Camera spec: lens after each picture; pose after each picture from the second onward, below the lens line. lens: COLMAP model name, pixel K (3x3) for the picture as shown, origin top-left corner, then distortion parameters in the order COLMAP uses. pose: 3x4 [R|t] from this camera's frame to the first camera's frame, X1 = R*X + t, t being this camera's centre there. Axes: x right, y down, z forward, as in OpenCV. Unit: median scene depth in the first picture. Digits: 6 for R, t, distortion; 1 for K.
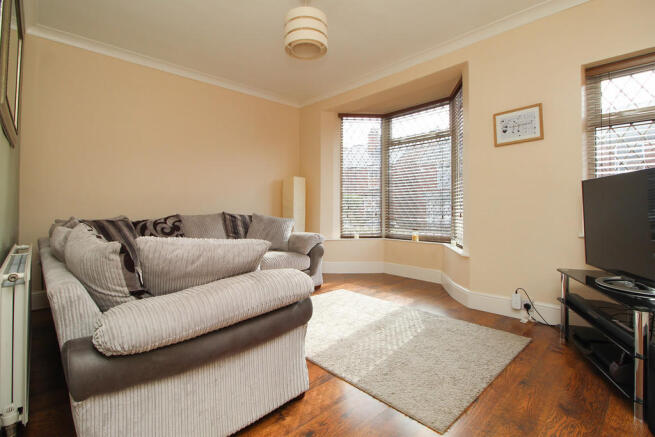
lens RADIAL K [[309.6, 0, 325.4], [0, 309.6, 206.8], [0, 0, 1]] dist [0.000087, -0.000335]
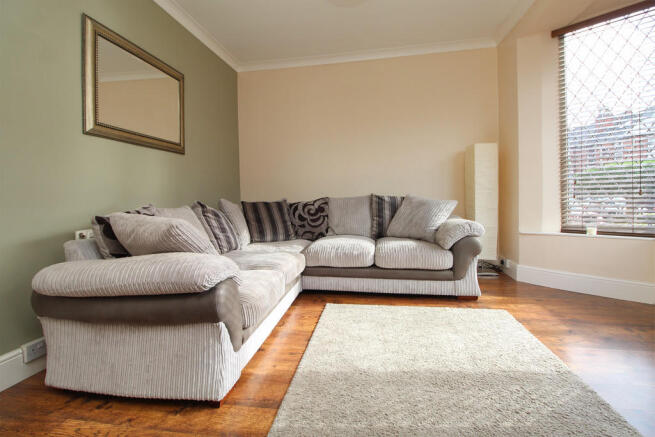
lens RADIAL K [[316.9, 0, 326.7], [0, 316.9, 199.4], [0, 0, 1]] dist [0.002372, 0.000257]
pose [[0.605330, -0.009389, -0.795919, 0.352802], [0.030547, 0.999468, 0.011442, 0.018936], [0.795388, -0.031240, 0.605295, 0.316335]]
